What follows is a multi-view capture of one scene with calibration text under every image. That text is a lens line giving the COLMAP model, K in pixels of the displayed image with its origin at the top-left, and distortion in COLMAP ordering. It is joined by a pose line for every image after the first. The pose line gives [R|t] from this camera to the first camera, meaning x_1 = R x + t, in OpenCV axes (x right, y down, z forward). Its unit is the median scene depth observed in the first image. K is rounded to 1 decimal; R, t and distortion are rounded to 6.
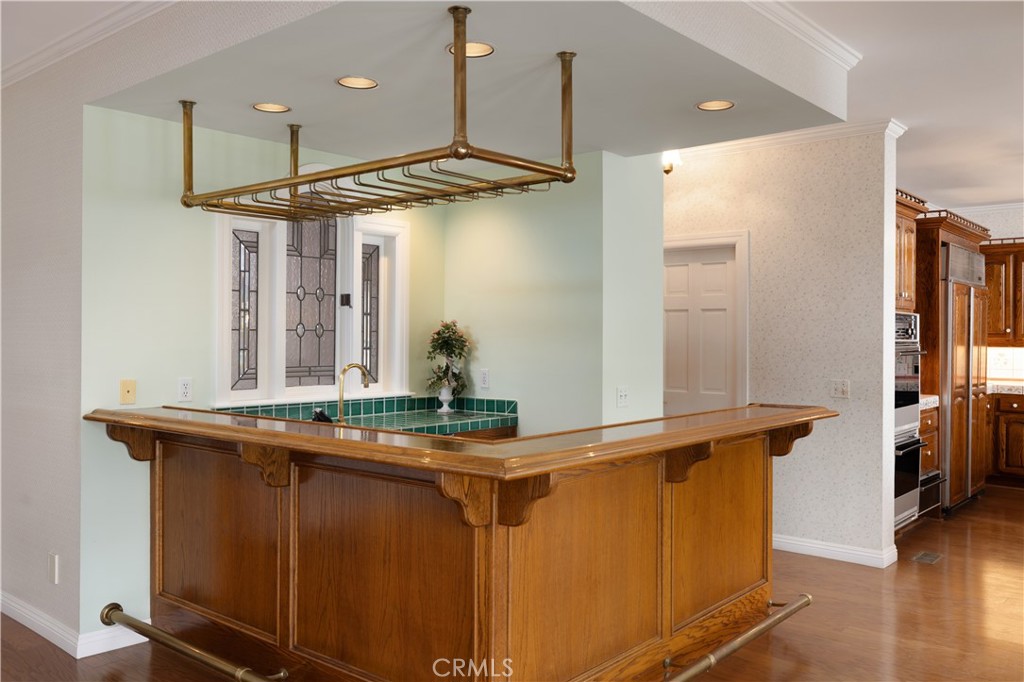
lens RADIAL K [[850.5, 0, 510.8], [0, 850.5, 335.9], [0, 0, 1]] dist [-0.004084, 0.001318]
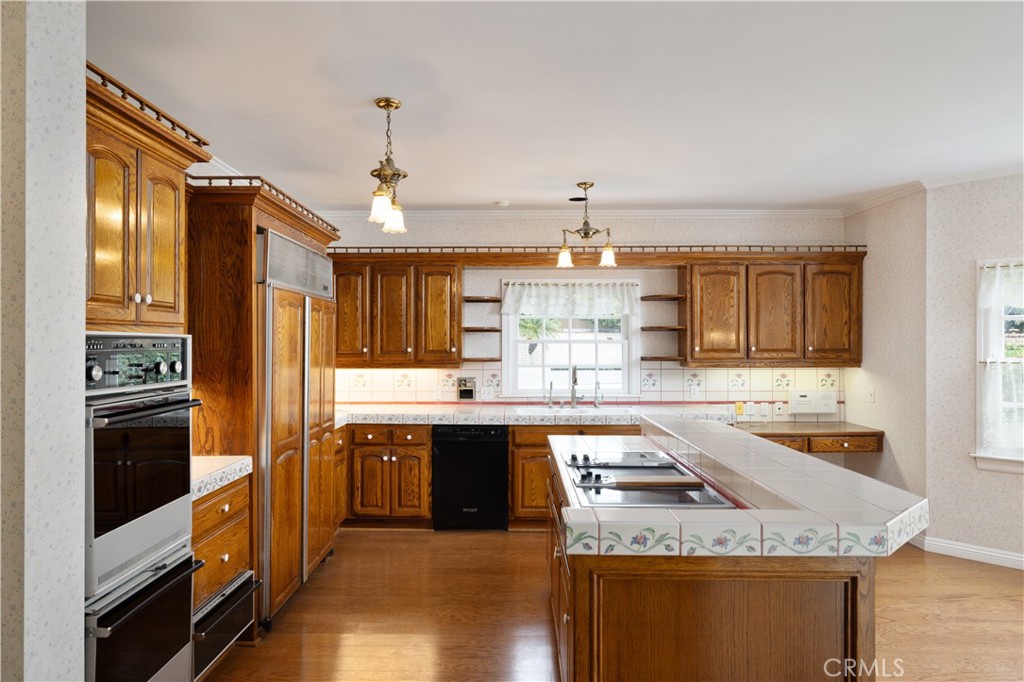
lens RADIAL K [[653.7, 0, 512.6], [0, 653.7, 342.1], [0, 0, 1]] dist [-0.007110, -0.000636]
pose [[0.760411, -0.002754, 0.649436, 0.310972], [0.002821, 0.999996, 0.000937, -0.018155], [-0.649436, 0.001119, 0.760415, 0.454481]]
